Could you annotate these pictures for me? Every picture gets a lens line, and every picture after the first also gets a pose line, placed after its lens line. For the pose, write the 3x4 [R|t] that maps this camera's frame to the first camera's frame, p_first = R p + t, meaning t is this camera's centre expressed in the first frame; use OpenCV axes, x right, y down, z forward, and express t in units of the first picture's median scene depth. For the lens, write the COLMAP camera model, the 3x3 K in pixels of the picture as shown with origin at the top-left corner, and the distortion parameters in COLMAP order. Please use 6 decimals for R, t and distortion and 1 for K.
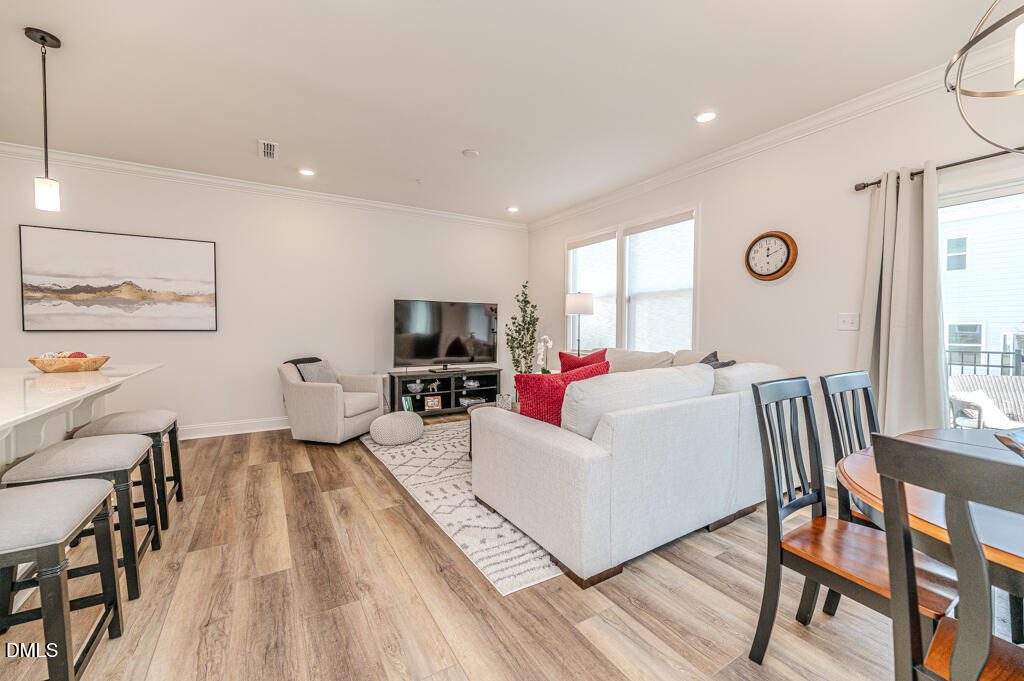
lens RADIAL K [[407.7, 0, 512.0], [0, 407.7, 340.5], [0, 0, 1]] dist [-0.000324, -0.000099]
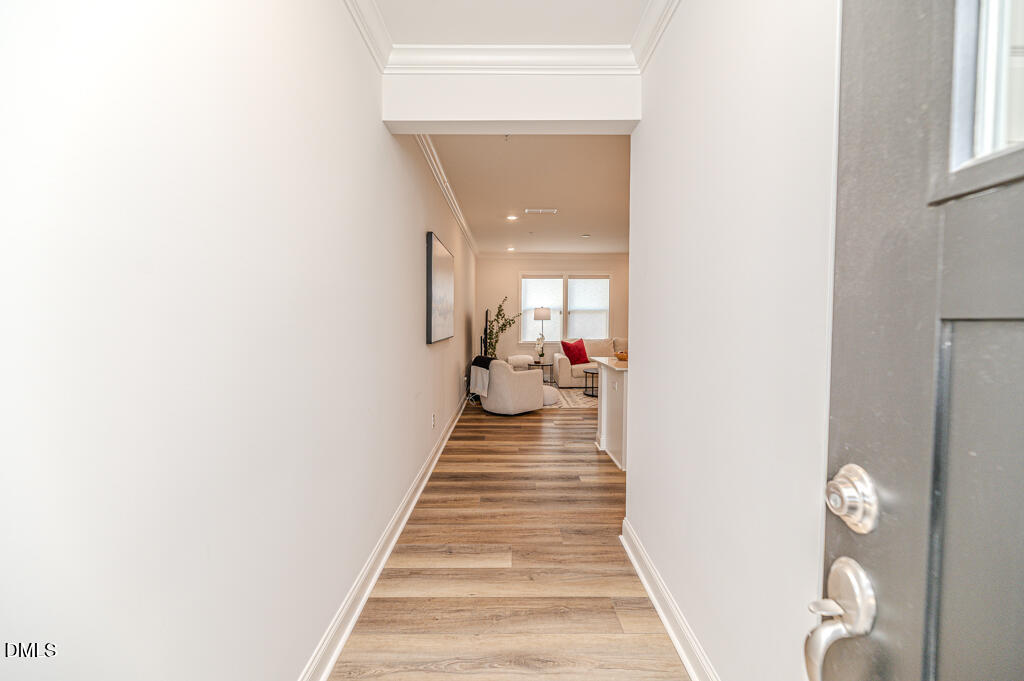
lens RADIAL K [[401.1, 0, 513.5], [0, 401.1, 337.9], [0, 0, 1]] dist [0.000263, -0.000210]
pose [[0.514741, -0.037416, 0.856529, -1.789092], [0.025936, 0.999270, 0.028065, -0.053485], [-0.856953, 0.007768, 0.515335, 0.336322]]
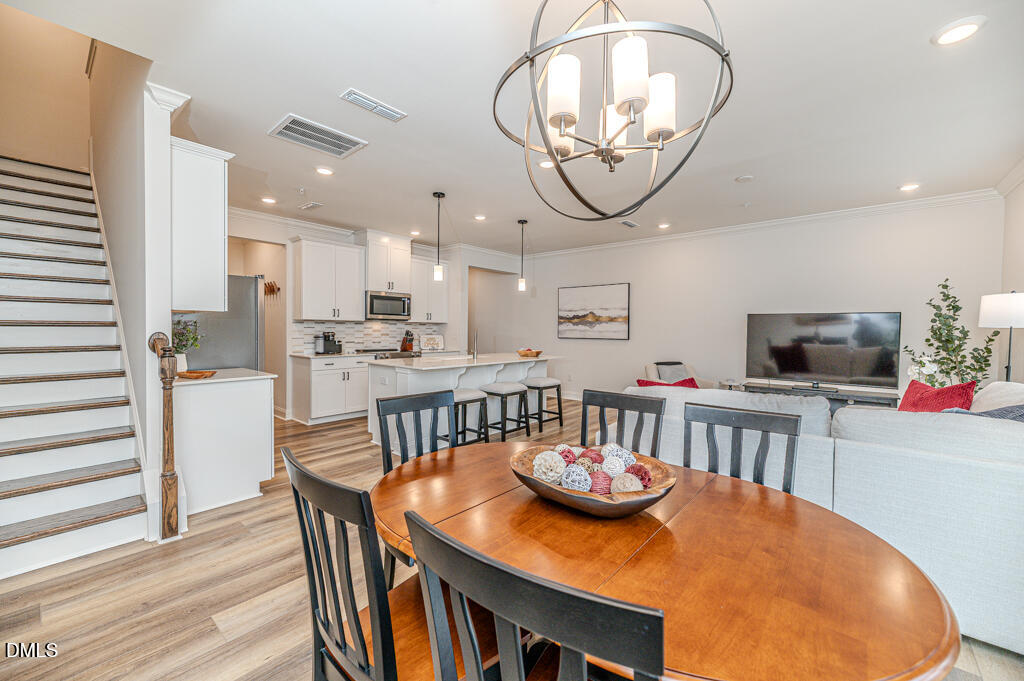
lens RADIAL K [[401.1, 0, 513.5], [0, 401.1, 337.9], [0, 0, 1]] dist [0.000263, -0.000210]
pose [[0.307833, 0.021247, -0.951203, 0.683461], [-0.036758, 0.999270, 0.010425, -0.034447], [0.950730, 0.031756, 0.308389, 0.124075]]
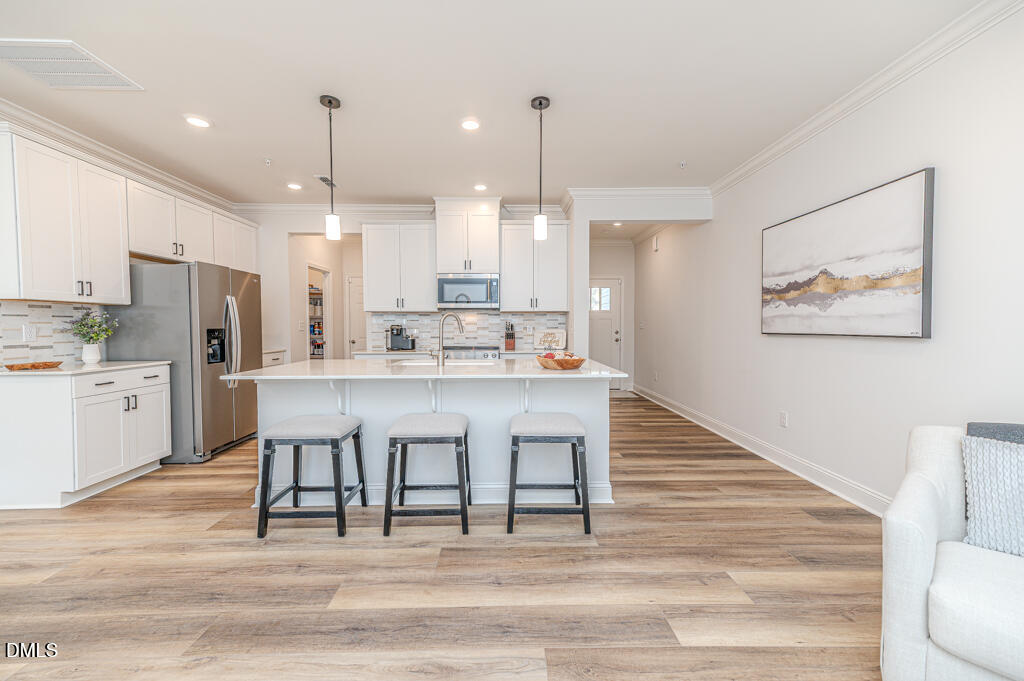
lens RADIAL K [[402.3, 0, 512.0], [0, 402.3, 340.5], [0, 0, 1]] dist [0.016493, 0.000123]
pose [[-0.507456, 0.032021, -0.861082, -0.001588], [-0.022225, 0.998490, 0.050229, -0.040737], [0.861391, 0.044626, -0.505979, 0.922161]]
